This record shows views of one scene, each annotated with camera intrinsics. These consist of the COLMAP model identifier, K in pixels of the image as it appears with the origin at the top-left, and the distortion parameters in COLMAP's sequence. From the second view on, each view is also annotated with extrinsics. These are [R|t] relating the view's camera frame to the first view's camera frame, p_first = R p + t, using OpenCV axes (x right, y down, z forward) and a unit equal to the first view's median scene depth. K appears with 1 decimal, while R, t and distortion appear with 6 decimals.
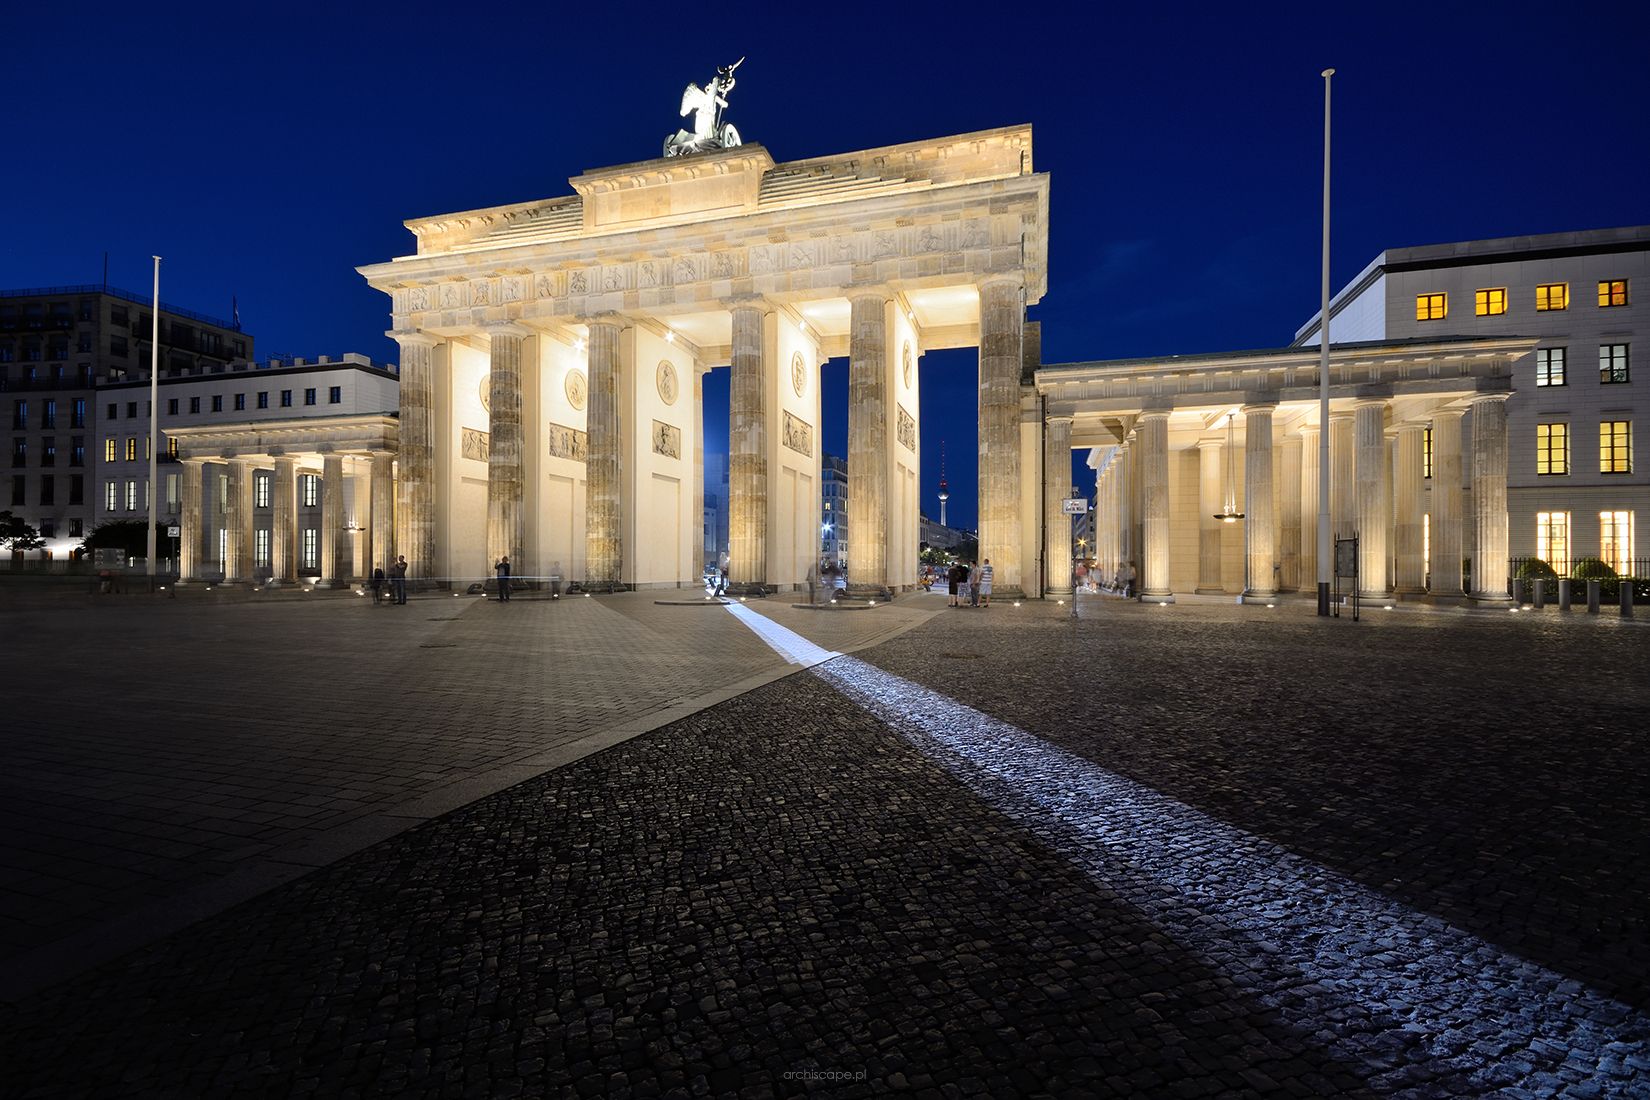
lens RADIAL K [[728.0, 0, 825.0], [0, 728.0, 550.0], [0, 0, 1]] dist [0.027797, -0.015604]
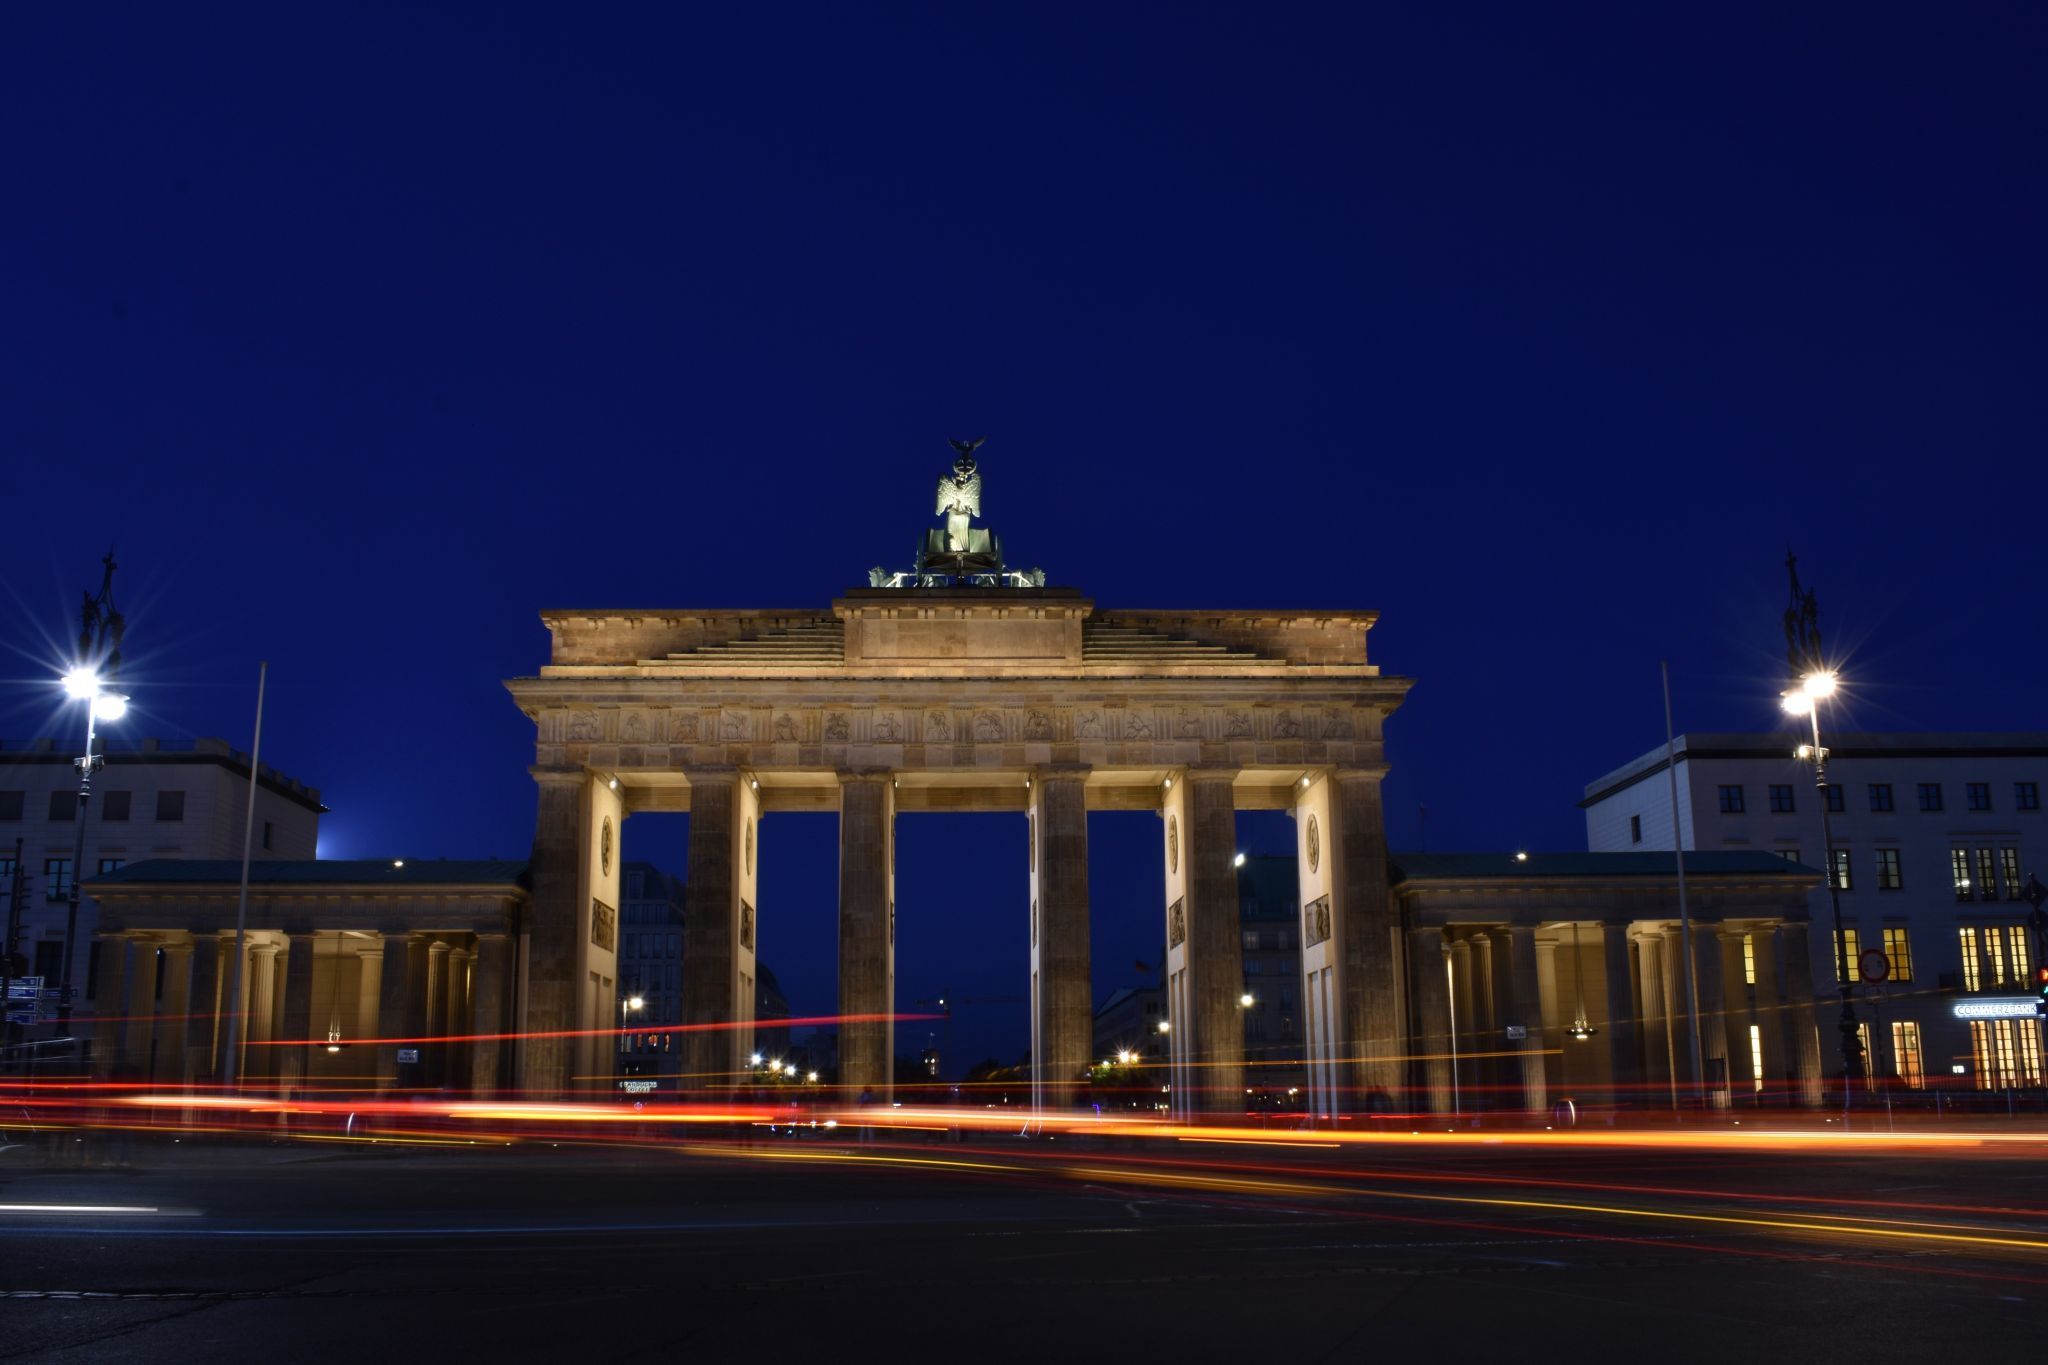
lens RADIAL K [[1712.9, 0, 1033.3], [0, 1712.9, 728.0], [0, 0, 1]] dist [-0.060875, 0.001059]
pose [[0.948123, 0.054248, 0.313242, -0.750353], [0.008237, 0.980810, -0.194789, -0.011040], [-0.317798, 0.187264, 0.929482, -0.791354]]
